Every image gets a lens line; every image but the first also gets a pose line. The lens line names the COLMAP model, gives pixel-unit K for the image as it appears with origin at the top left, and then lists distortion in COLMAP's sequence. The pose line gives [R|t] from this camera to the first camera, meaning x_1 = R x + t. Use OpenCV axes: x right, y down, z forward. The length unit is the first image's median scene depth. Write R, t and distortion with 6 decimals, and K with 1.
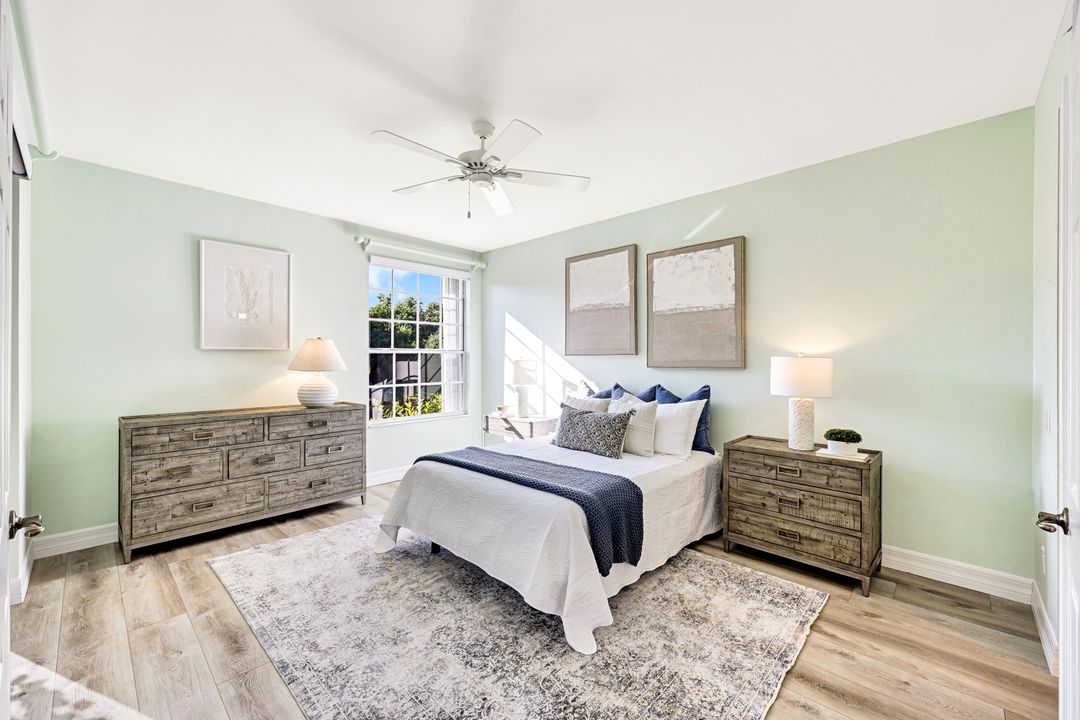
lens RADIAL K [[434.3, 0, 536.3], [0, 434.3, 356.6], [0, 0, 1]] dist [0.001102, -0.000246]
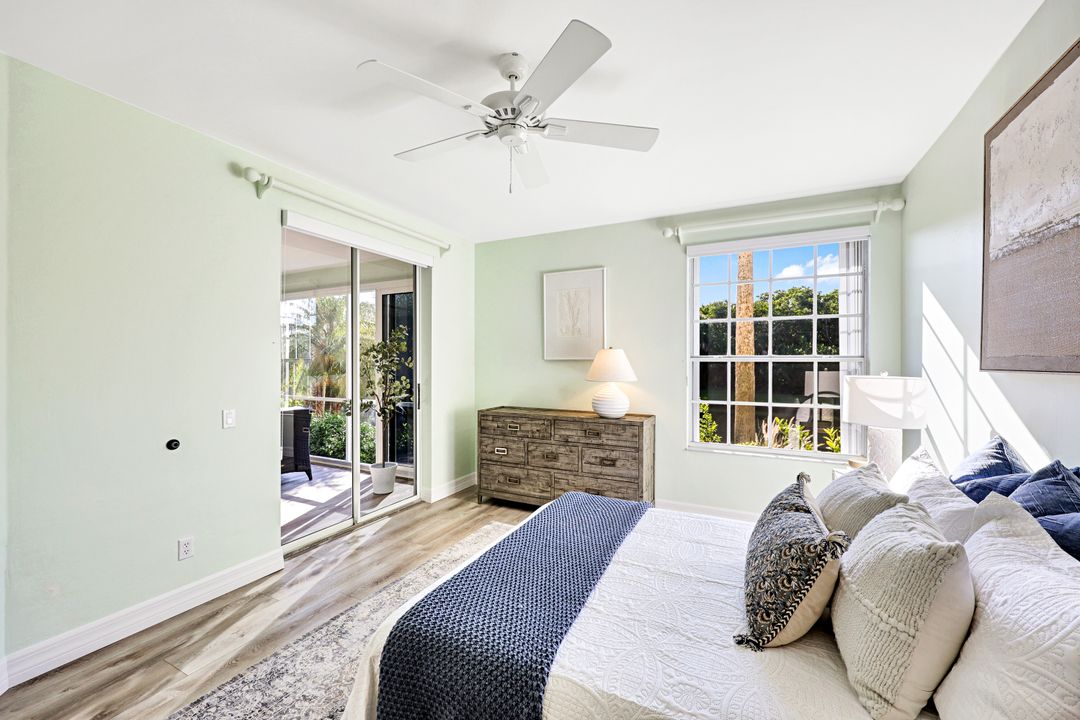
lens RADIAL K [[434.3, 0, 548.5], [0, 434.3, 359.7], [0, 0, 1]] dist [0.001102, -0.000246]
pose [[0.286438, 0.001422, -0.958098, 0.454457], [0.003126, 0.999992, 0.002419, -0.020050], [0.958094, -0.003688, 0.286431, 0.643655]]
